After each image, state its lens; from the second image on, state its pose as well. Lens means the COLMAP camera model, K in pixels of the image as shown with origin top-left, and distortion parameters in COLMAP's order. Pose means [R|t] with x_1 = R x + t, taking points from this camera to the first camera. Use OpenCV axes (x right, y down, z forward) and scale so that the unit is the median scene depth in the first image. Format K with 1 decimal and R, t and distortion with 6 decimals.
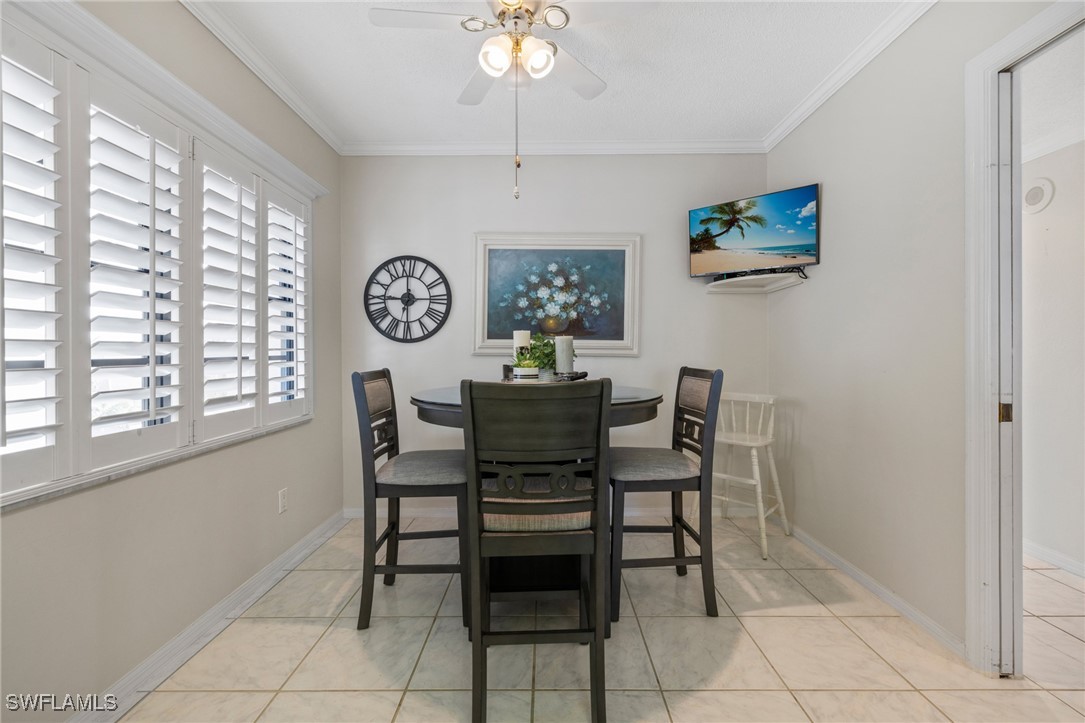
lens RADIAL K [[461.6, 0, 546.0], [0, 461.6, 357.3], [0, 0, 1]] dist [0.004818, -0.000362]
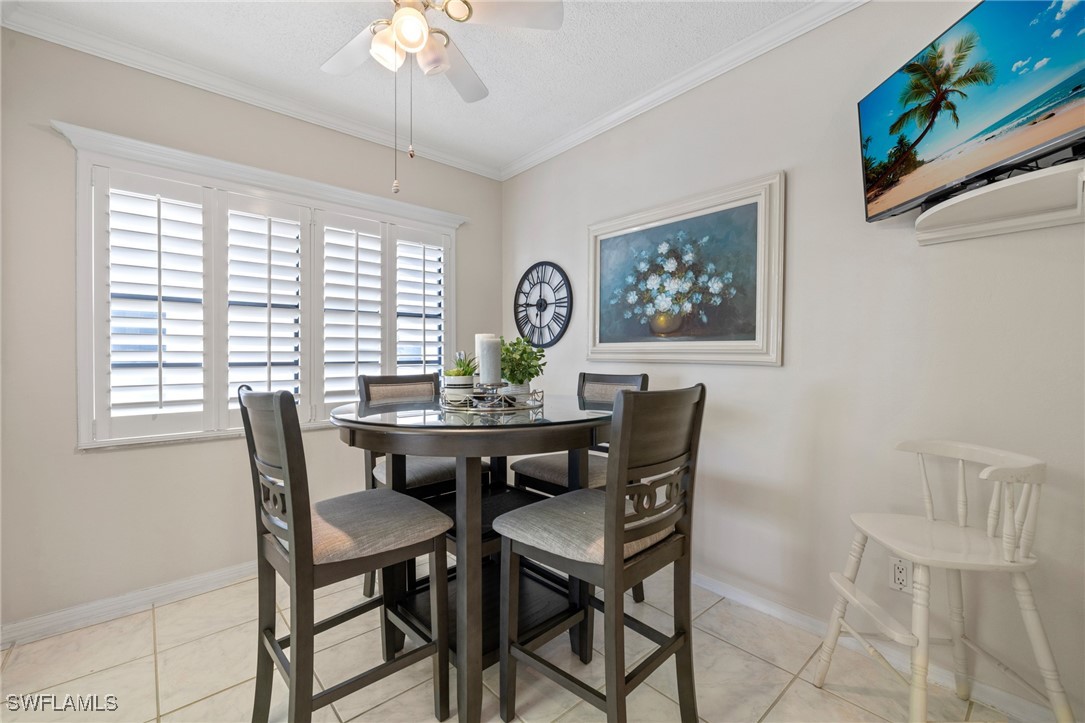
lens RADIAL K [[461.6, 0, 544.9], [0, 461.6, 353.3], [0, 0, 1]] dist [0.004818, -0.000362]
pose [[0.661392, -0.004874, -0.750024, 0.461584], [-0.008654, 0.999863, -0.014129, -0.006527], [0.749990, 0.015835, 0.661259, 0.343158]]
